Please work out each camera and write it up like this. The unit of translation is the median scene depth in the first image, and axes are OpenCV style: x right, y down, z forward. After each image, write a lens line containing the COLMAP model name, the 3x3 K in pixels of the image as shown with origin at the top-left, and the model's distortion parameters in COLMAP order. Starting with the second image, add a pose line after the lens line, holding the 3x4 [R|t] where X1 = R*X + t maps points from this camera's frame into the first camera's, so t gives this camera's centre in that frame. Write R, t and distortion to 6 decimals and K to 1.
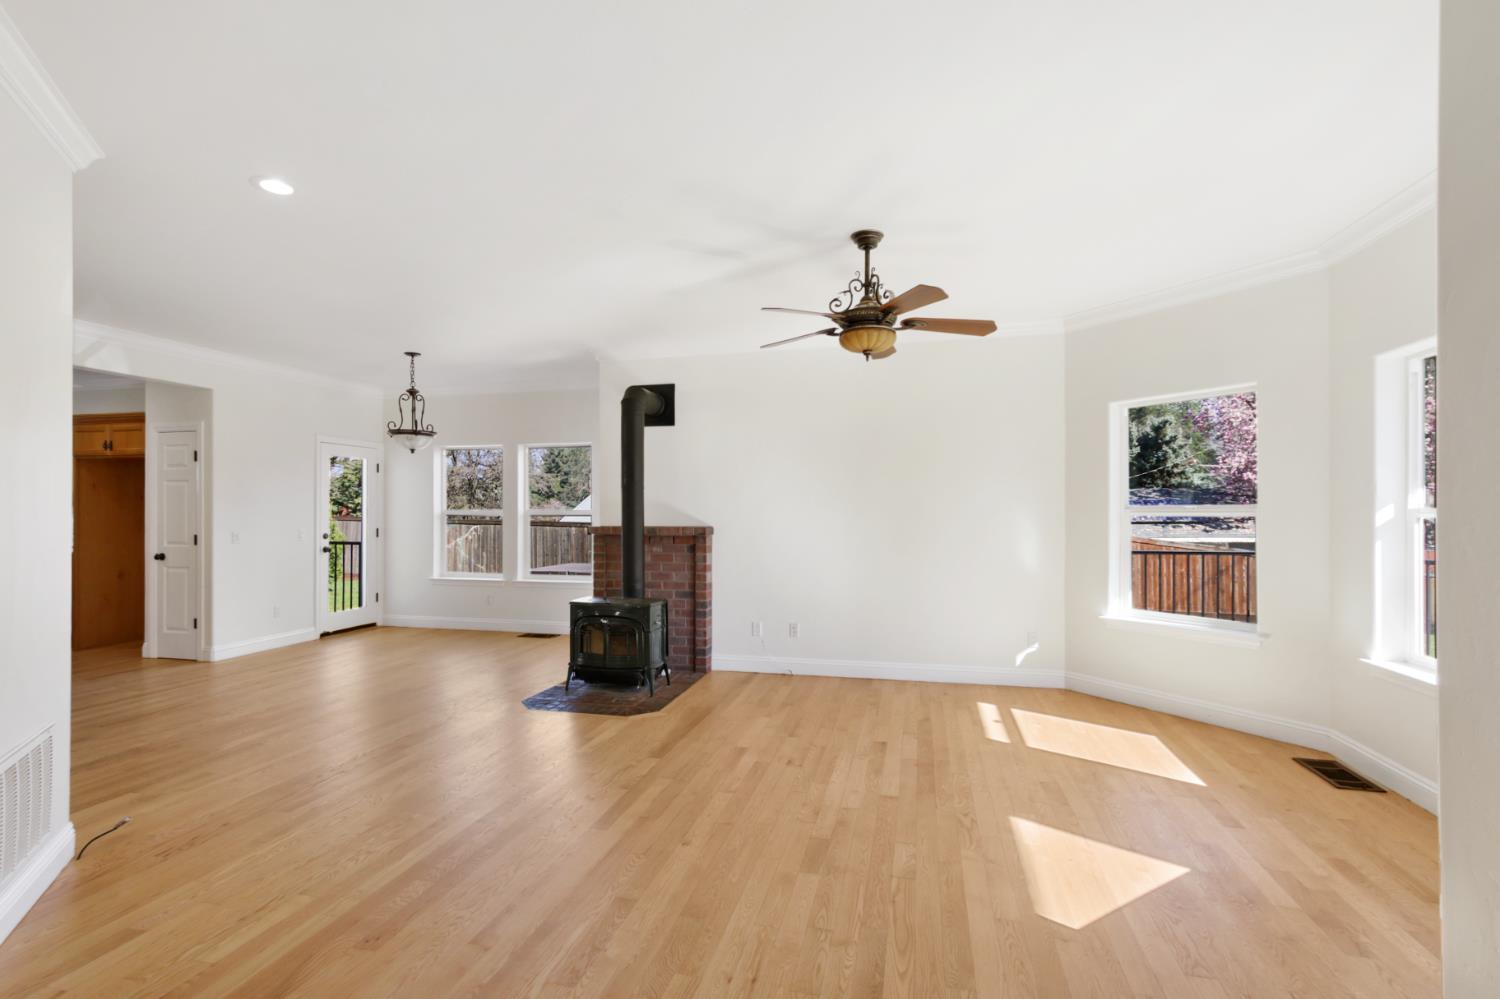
lens RADIAL K [[697.0, 0, 757.7], [0, 697.0, 511.0], [0, 0, 1]] dist [0.014704, -0.000921]
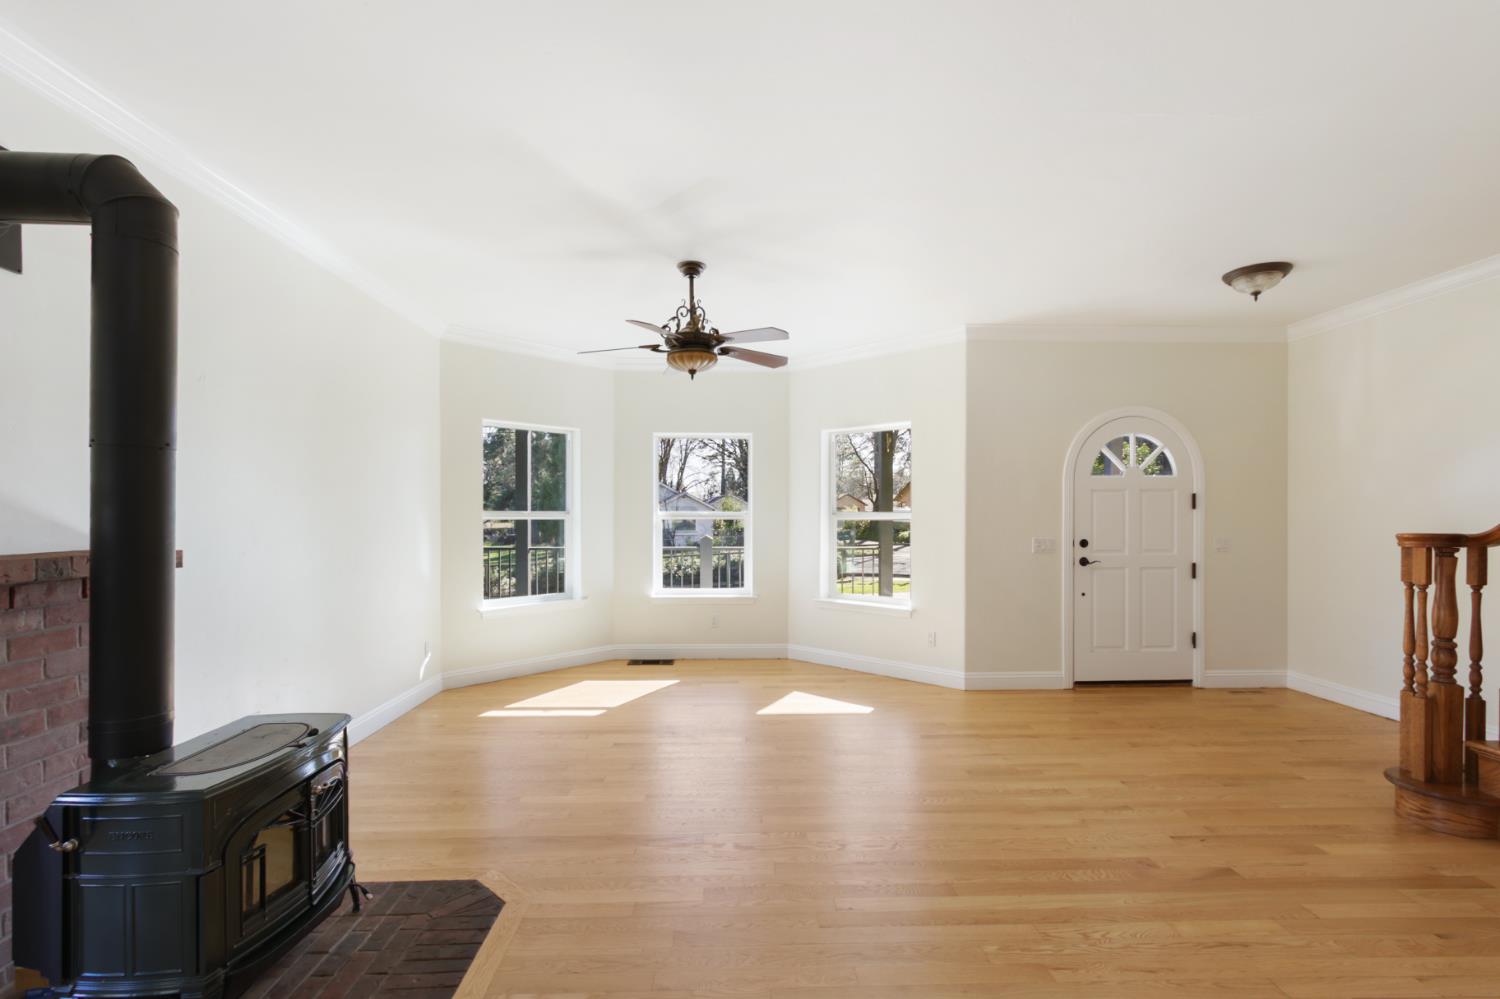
lens RADIAL K [[697.0, 0, 747.0], [0, 697.0, 518.6], [0, 0, 1]] dist [0.014704, -0.000921]
pose [[-0.286050, -0.003080, 0.958210, -0.519519], [-0.012096, 0.999927, -0.000397, 0.001477], [-0.958138, -0.011704, -0.286067, 0.687261]]
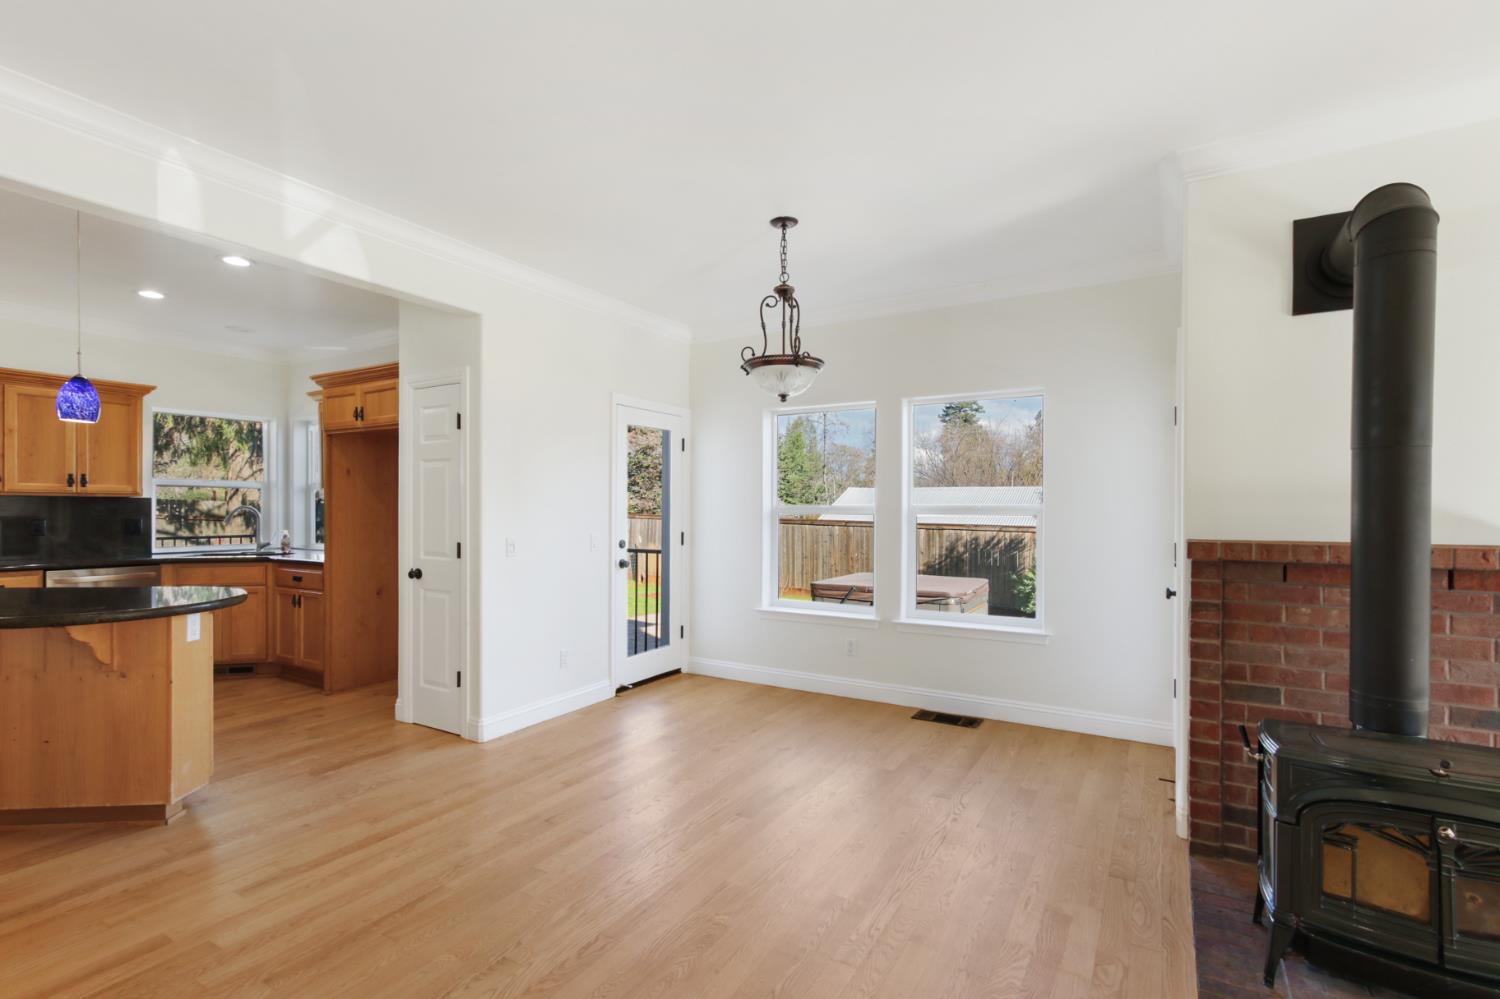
lens RADIAL K [[697.0, 0, 755.7], [0, 697.0, 511.5], [0, 0, 1]] dist [0.014704, -0.000921]
pose [[0.958866, 0.003709, -0.283834, -0.347802], [-0.002161, 0.999981, 0.005767, 0.001057], [0.283850, -0.004916, 0.958856, 0.451297]]
